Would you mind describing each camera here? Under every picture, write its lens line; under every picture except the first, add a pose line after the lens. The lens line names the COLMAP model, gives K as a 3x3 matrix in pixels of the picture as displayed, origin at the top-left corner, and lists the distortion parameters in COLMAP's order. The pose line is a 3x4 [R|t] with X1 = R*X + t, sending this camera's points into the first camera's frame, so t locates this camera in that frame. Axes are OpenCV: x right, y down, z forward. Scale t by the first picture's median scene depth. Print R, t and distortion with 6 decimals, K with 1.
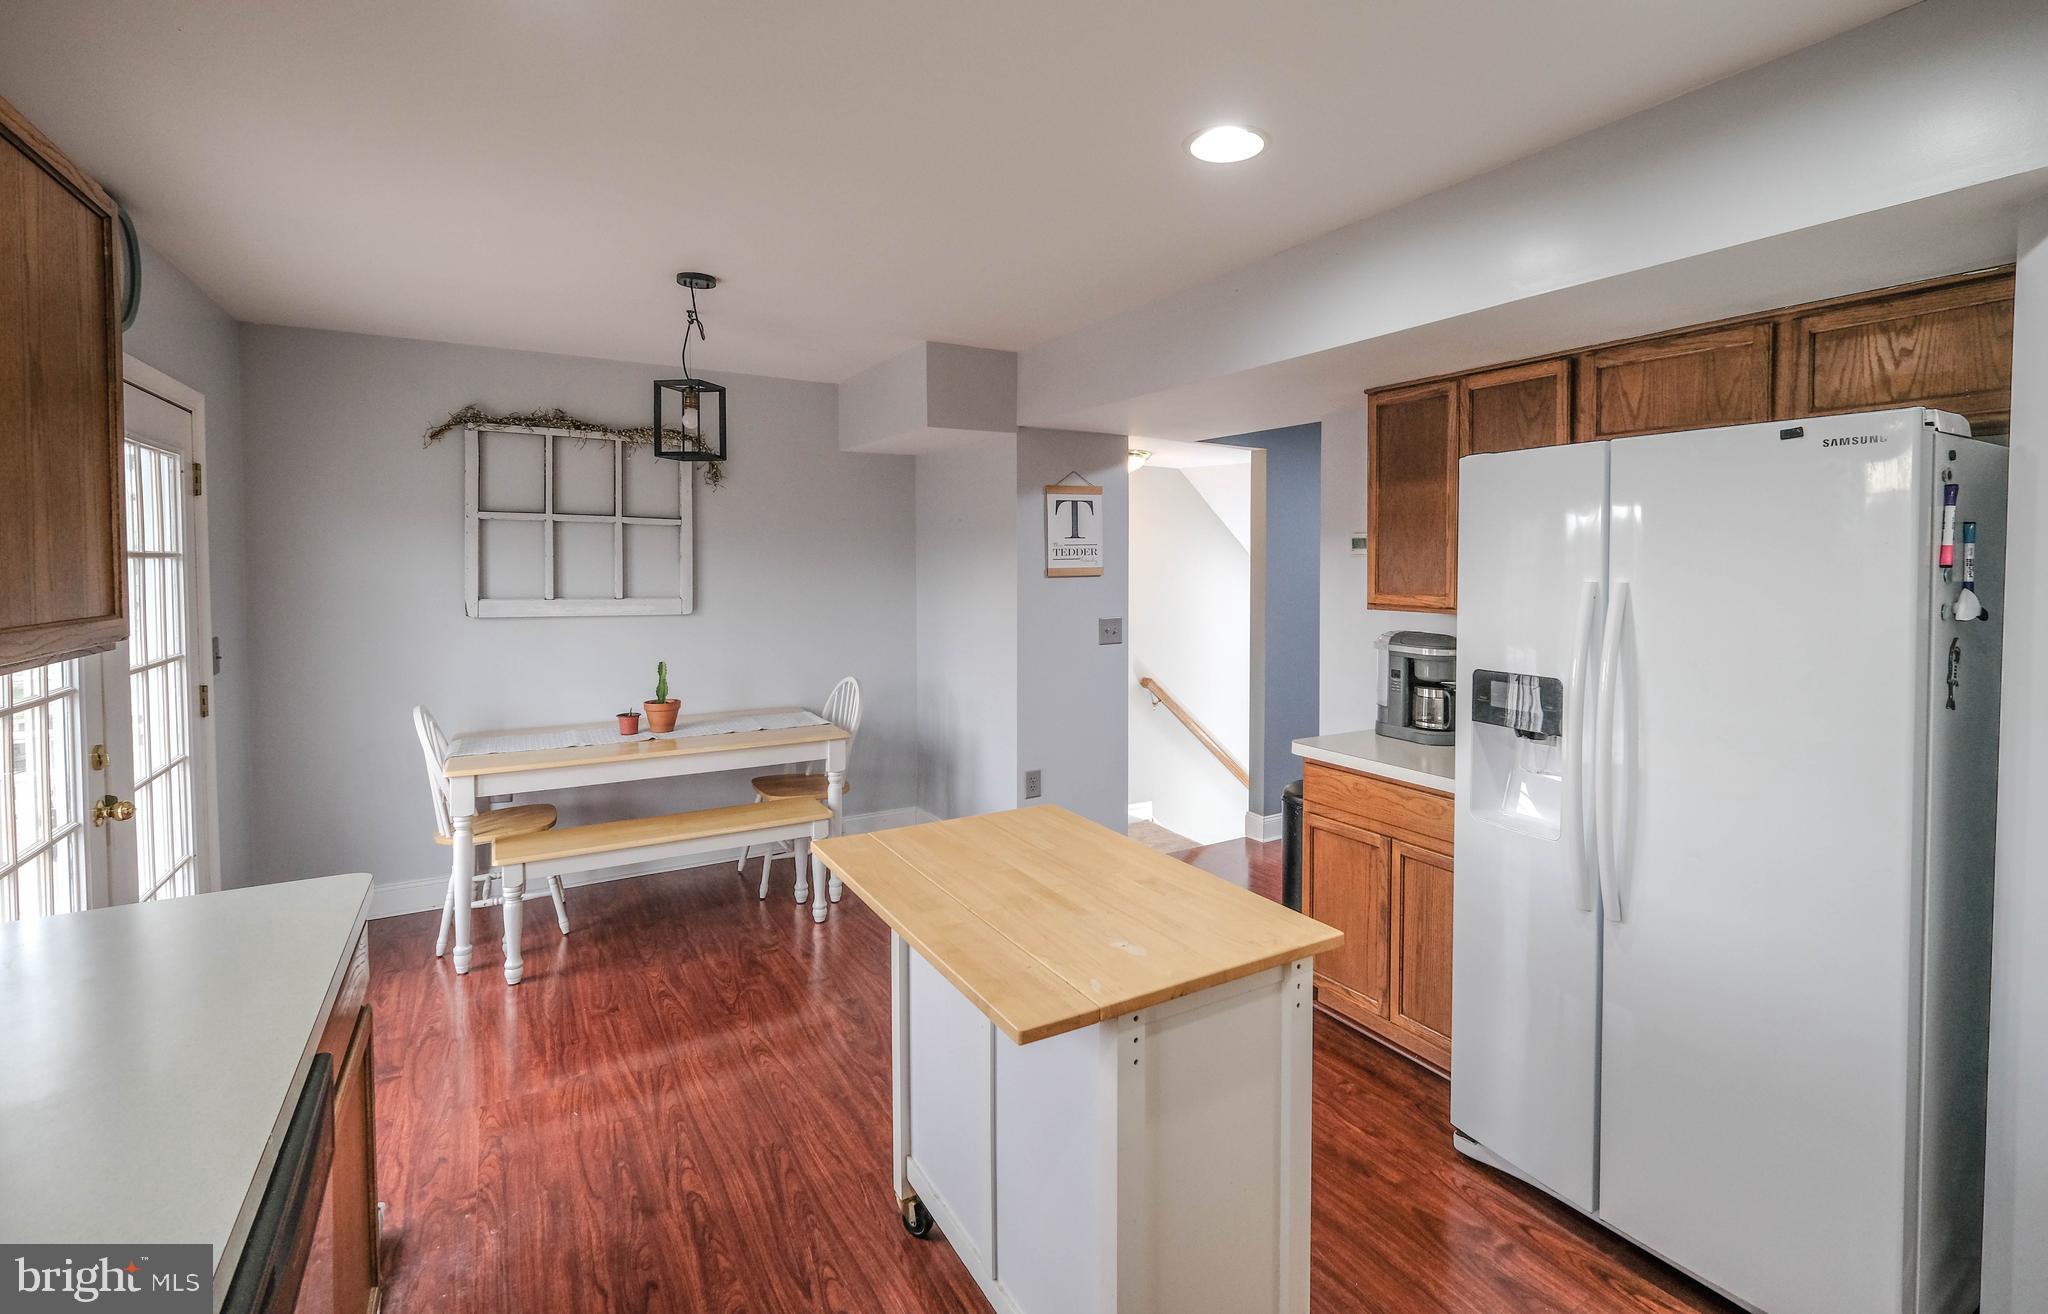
lens RADIAL K [[1051.0, 0, 1117.7], [0, 1051.0, 590.0], [0, 0, 1]] dist [-0.003351, -0.000652]
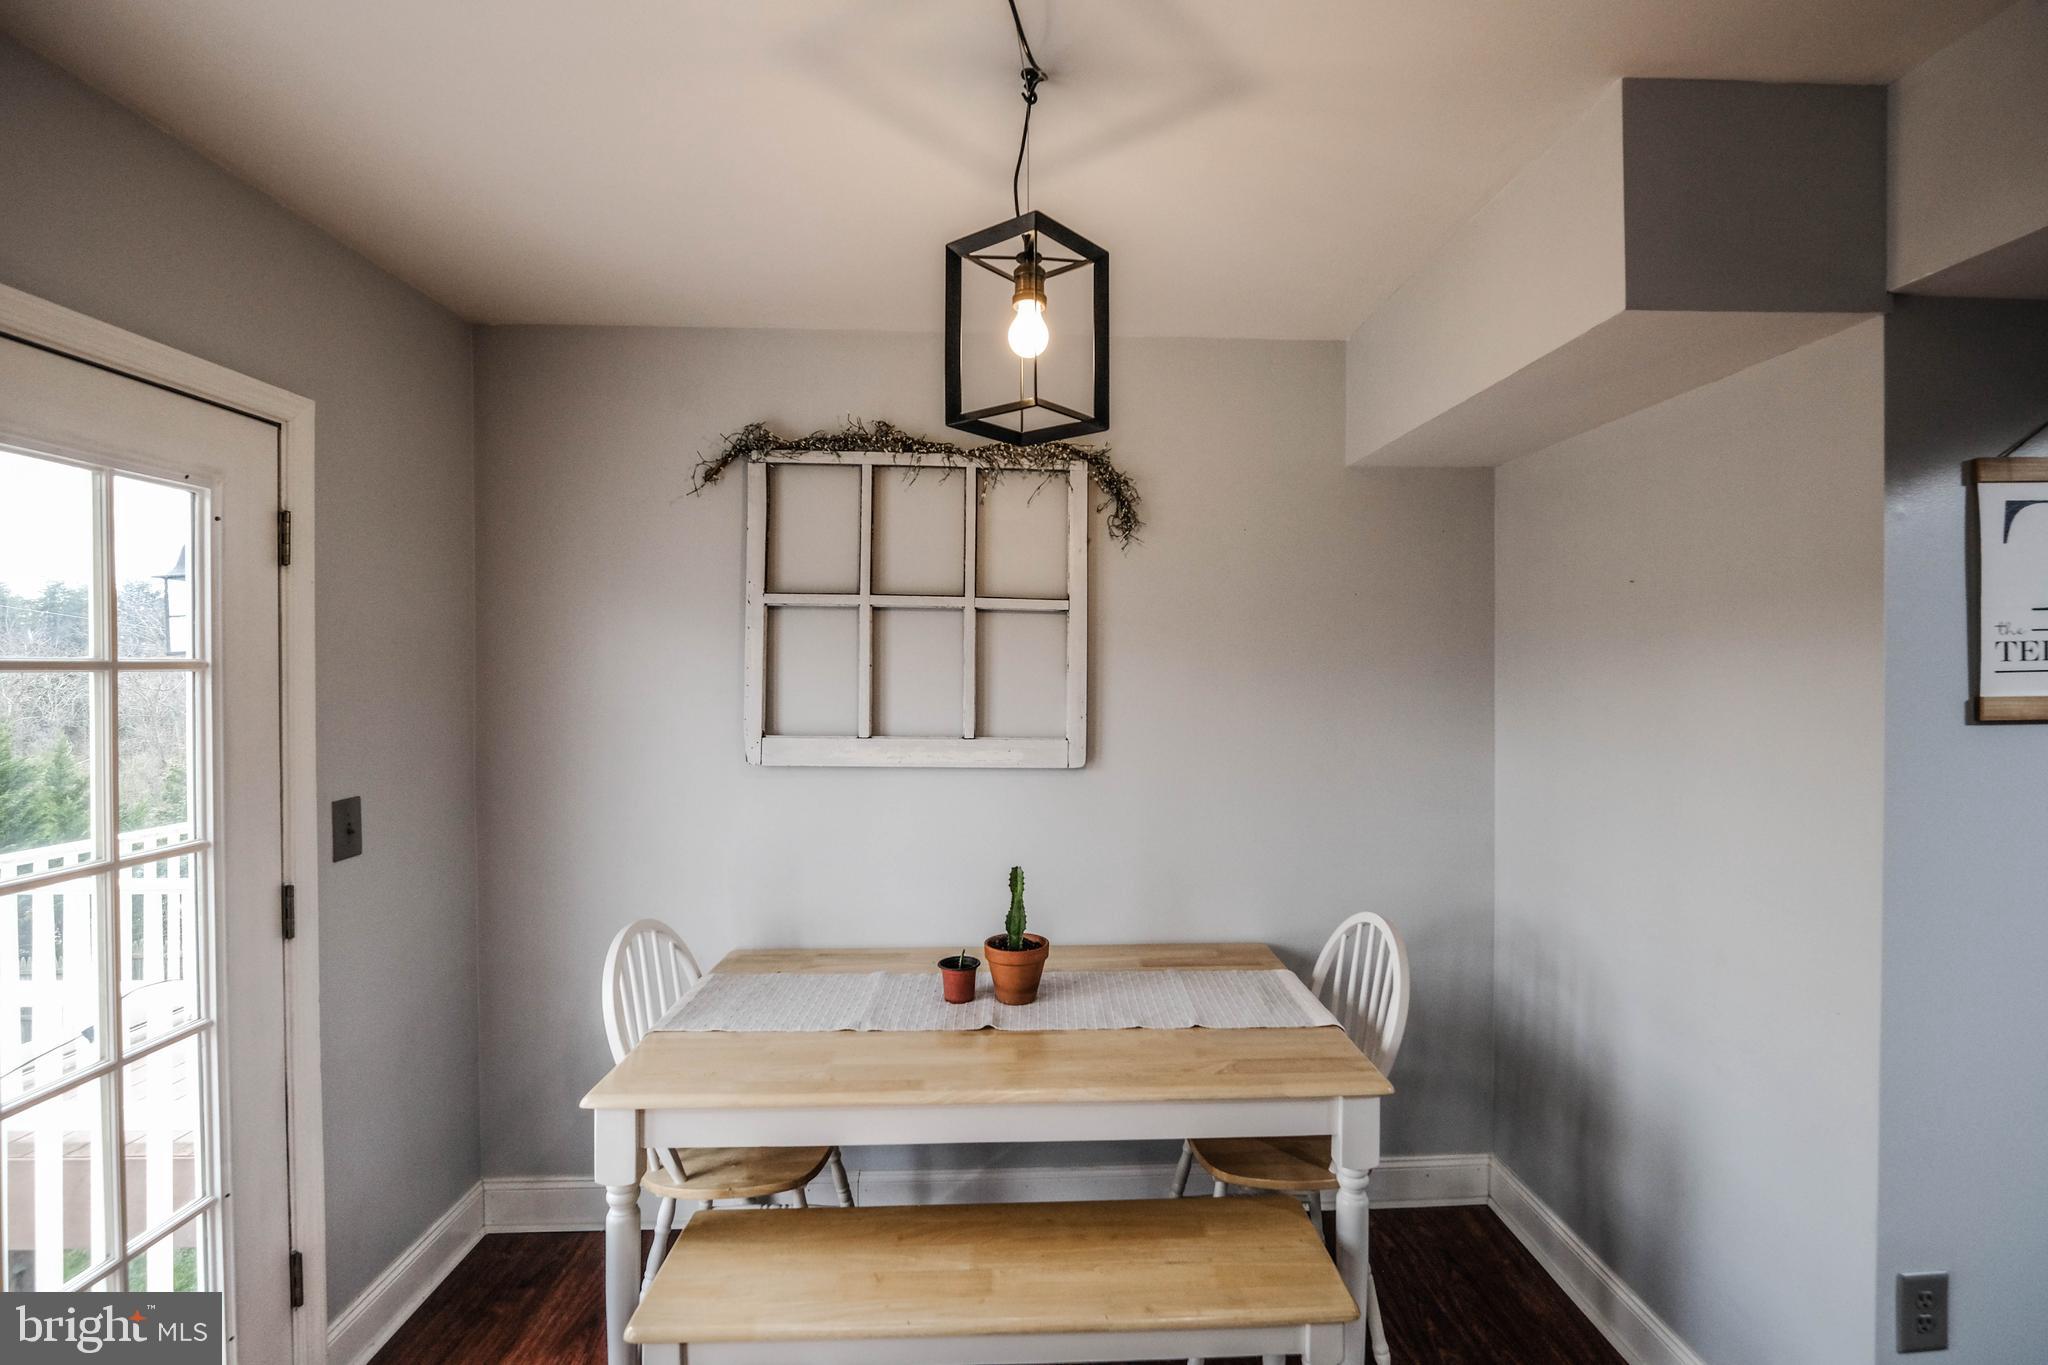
lens RADIAL K [[1025.8, 0, 1033.5], [0, 1025.8, 680.4], [0, 0, 1]] dist [-0.004721, -0.000115]
pose [[0.873055, 0.004557, -0.487601, -0.174976], [-0.012977, 0.999819, -0.013891, -0.017216], [0.487449, 0.018455, 0.872956, 0.549236]]
